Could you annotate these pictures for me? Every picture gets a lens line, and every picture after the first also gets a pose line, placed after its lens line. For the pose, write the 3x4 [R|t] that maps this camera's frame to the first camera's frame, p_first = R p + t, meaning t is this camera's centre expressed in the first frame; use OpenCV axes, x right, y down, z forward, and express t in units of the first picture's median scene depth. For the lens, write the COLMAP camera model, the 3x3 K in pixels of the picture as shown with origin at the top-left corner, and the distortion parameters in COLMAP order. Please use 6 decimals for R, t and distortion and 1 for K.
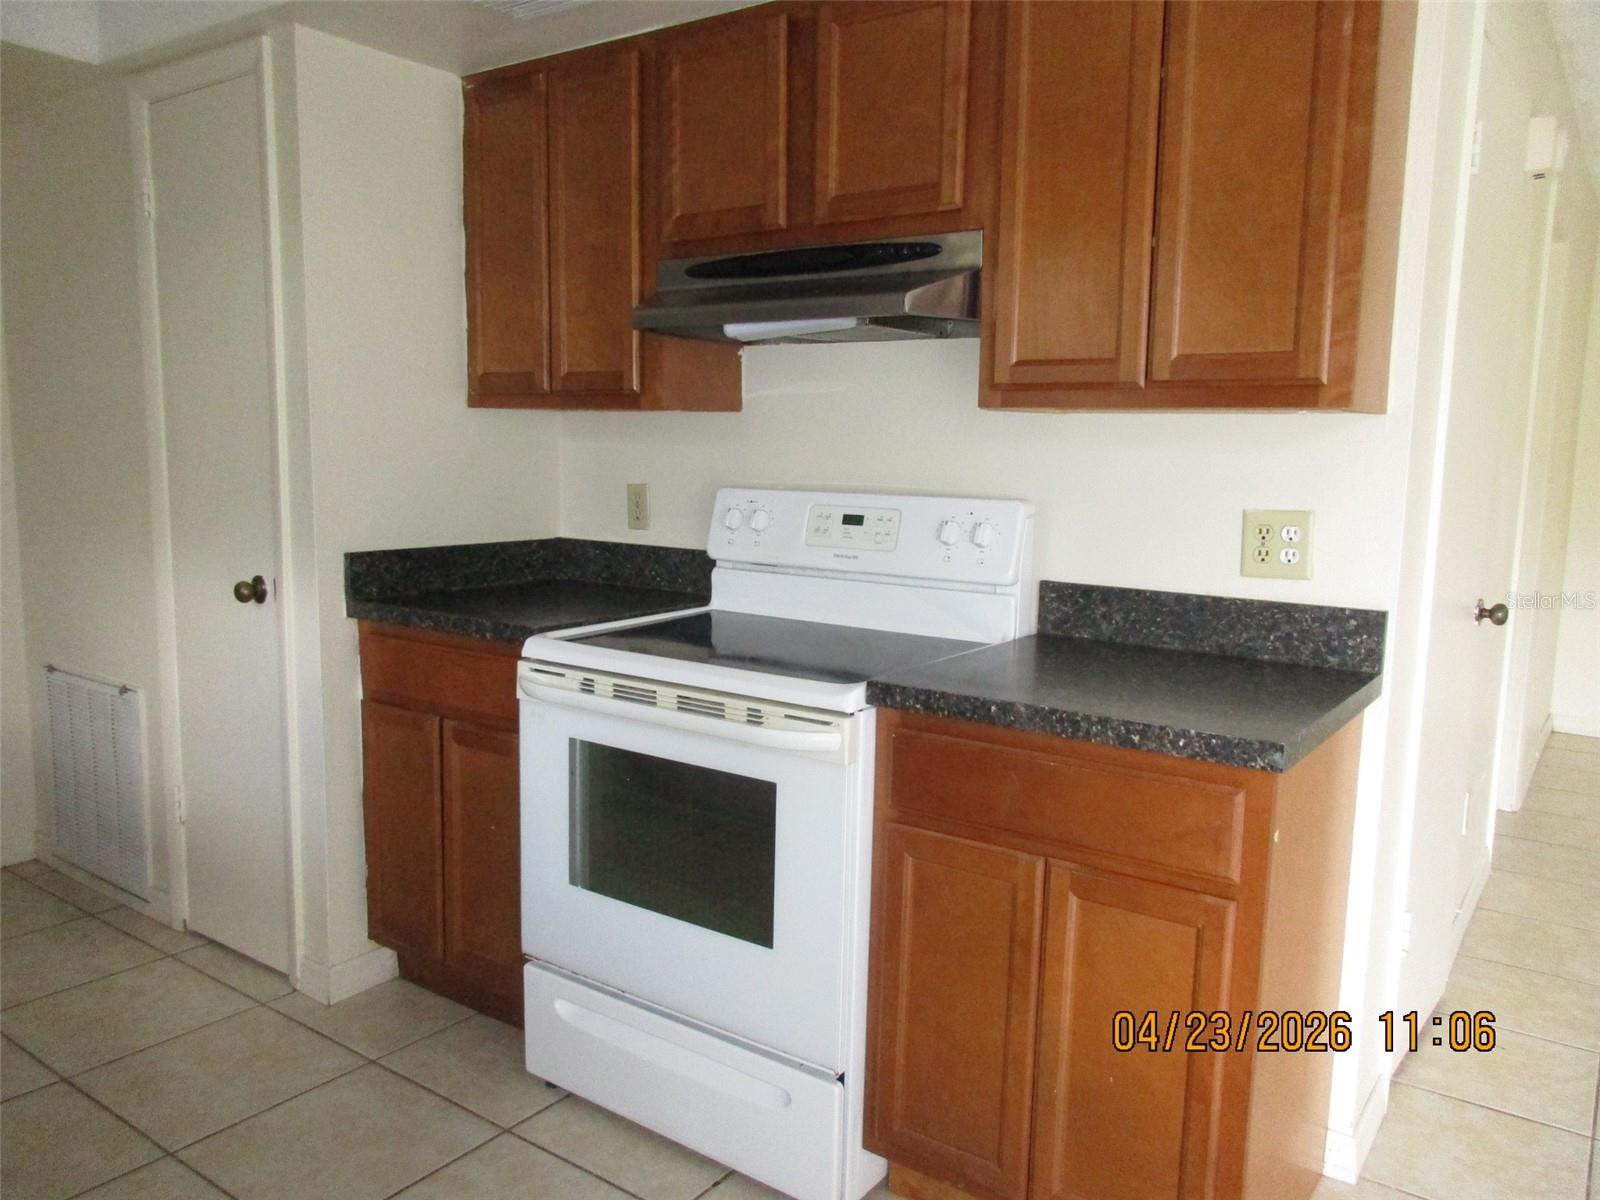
lens RADIAL K [[1200.0, 0, 800.0], [0, 1200.0, 600.0], [0, 0, 1]] dist [0.003315, -0.000303]
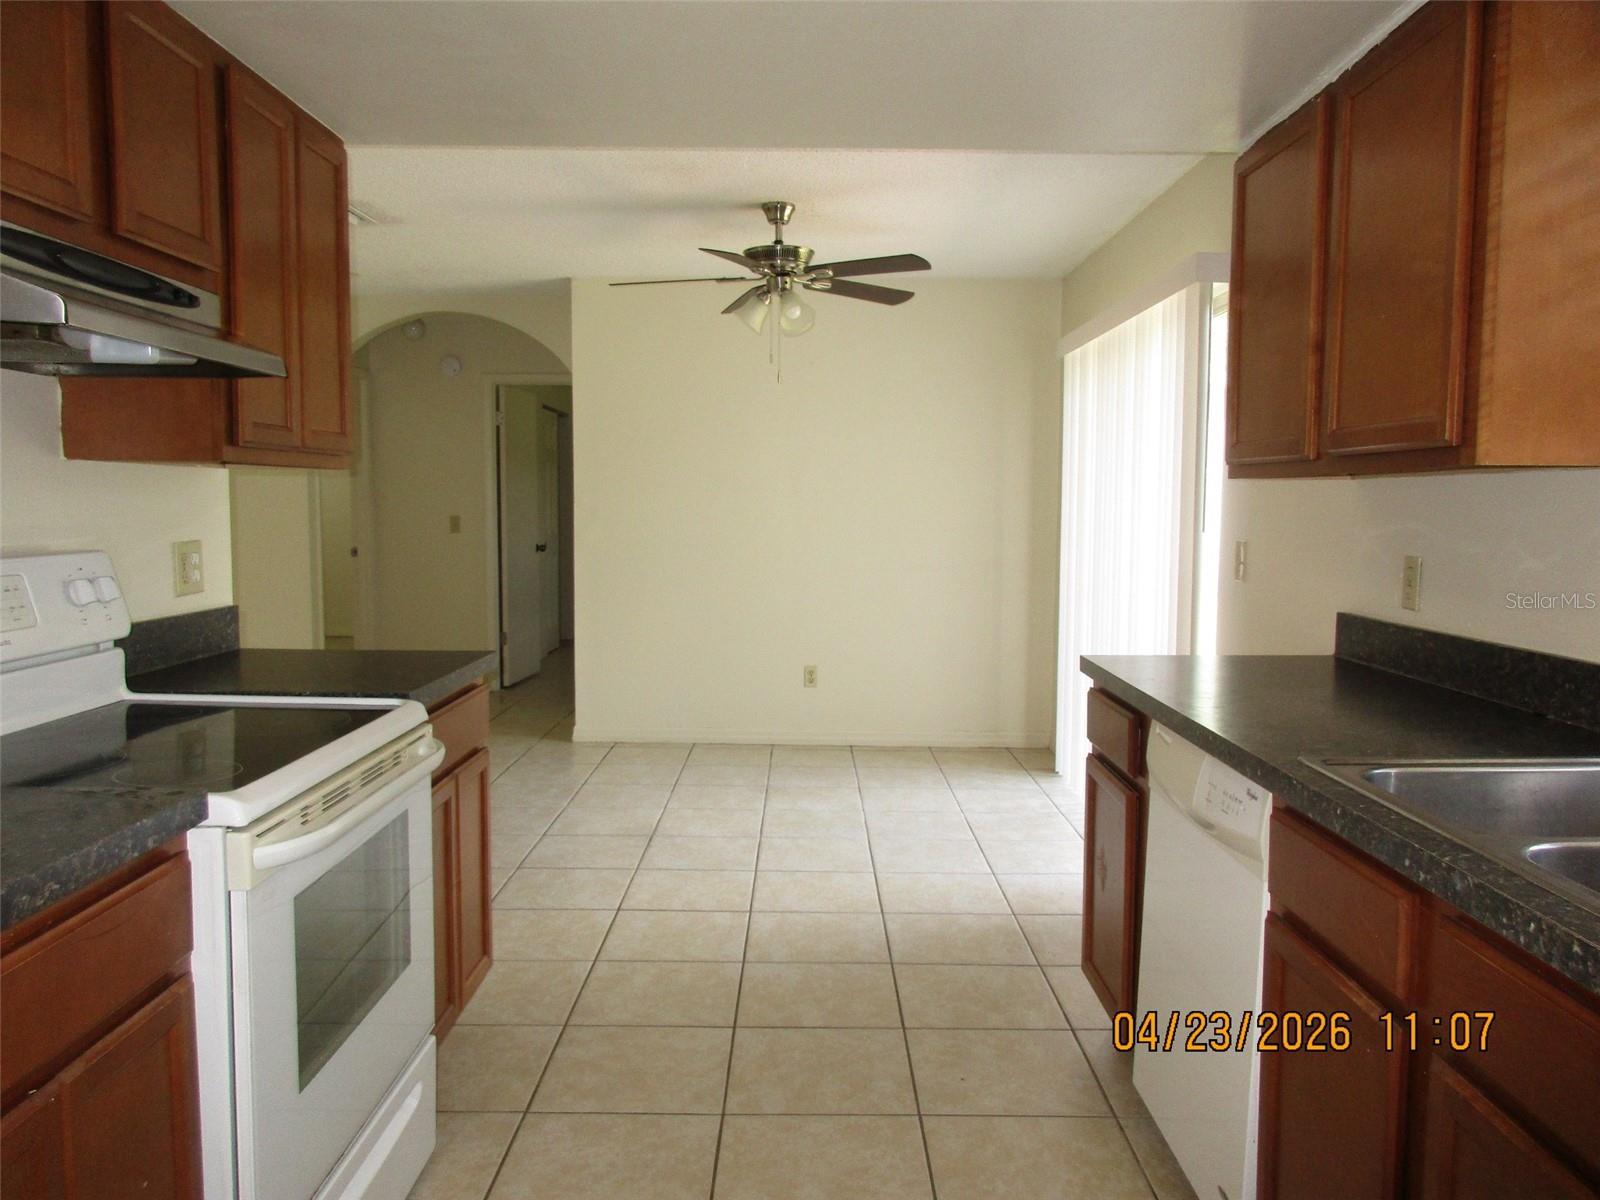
lens RADIAL K [[1200.0, 0, 800.0], [0, 1200.0, 600.0], [0, 0, 1]] dist [0.003315, -0.000303]
pose [[-0.584286, -0.084936, 0.807091, -0.966451], [0.095253, 0.980457, 0.172138, -0.161645], [-0.805938, 0.177456, -0.564777, 1.131595]]
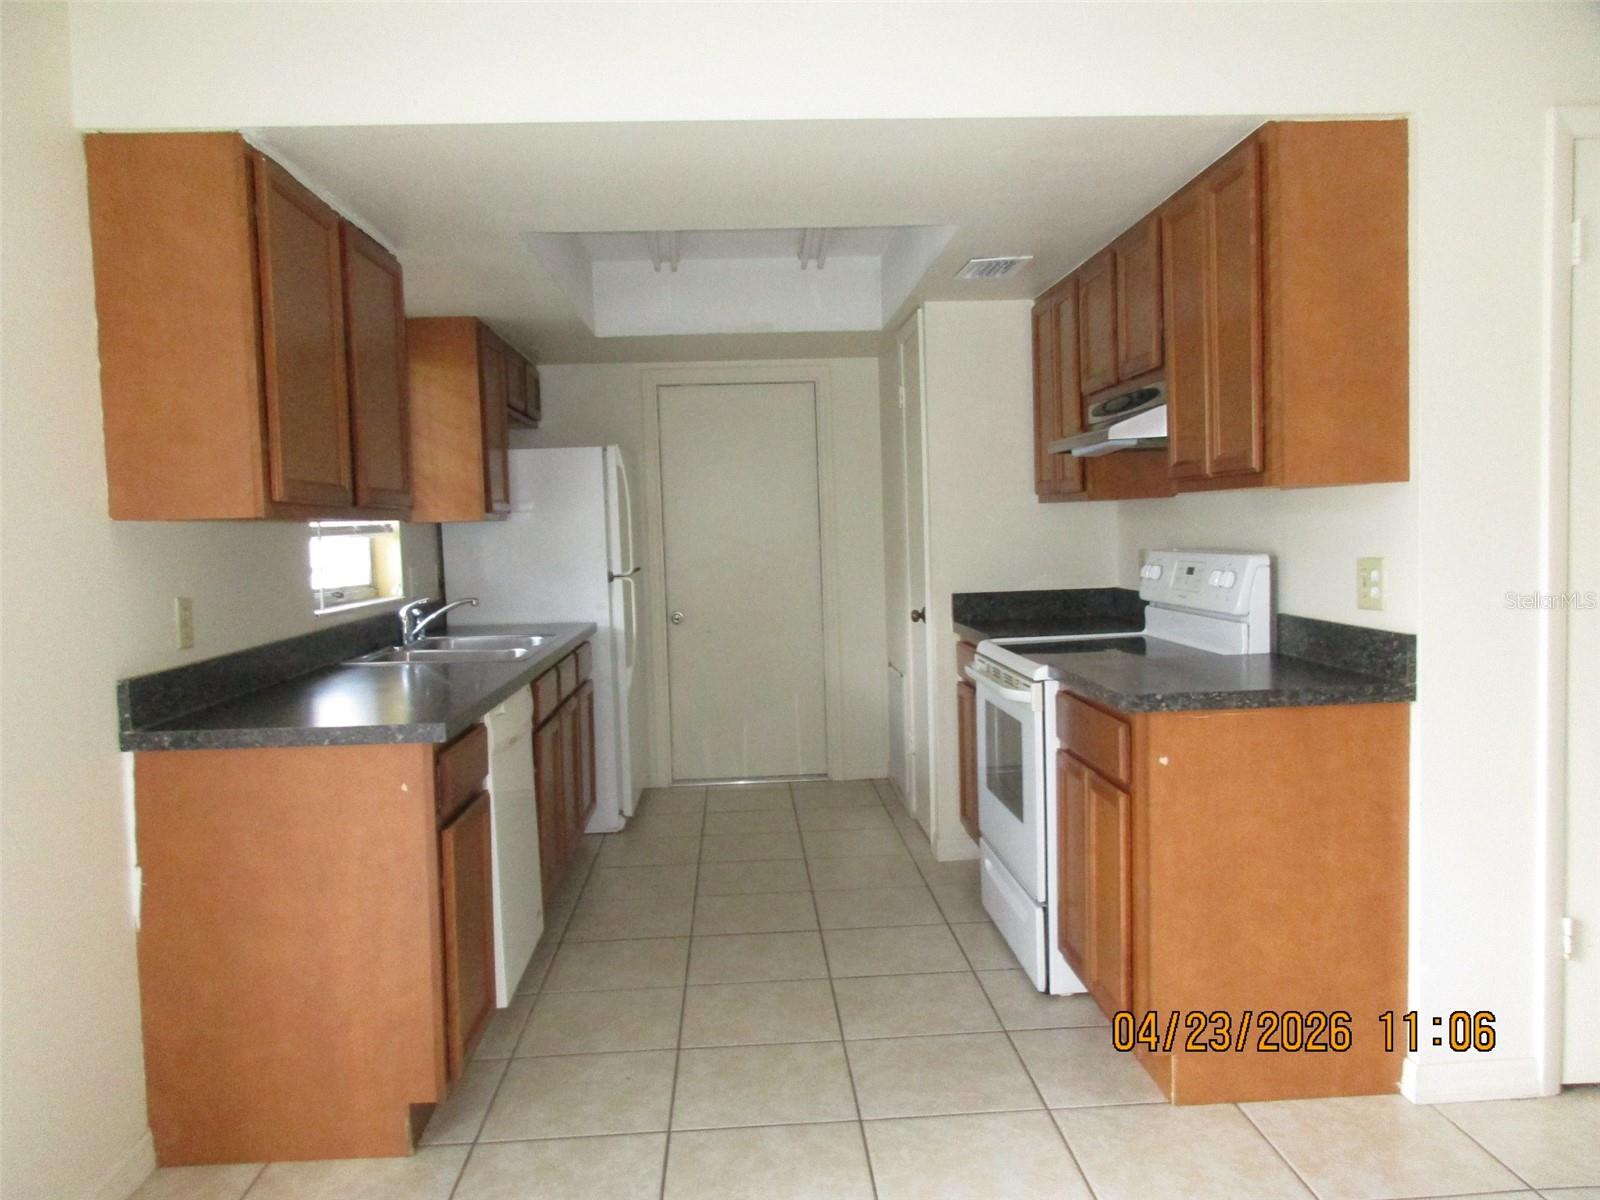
lens RADIAL K [[1200.0, 0, 800.0], [0, 1200.0, 600.0], [0, 0, 1]] dist [0.003315, -0.000303]
pose [[0.626247, 0.008472, -0.779578, 0.964693], [-0.055590, 0.997881, -0.033813, 0.046789], [0.777640, 0.064512, 0.625391, -0.278536]]
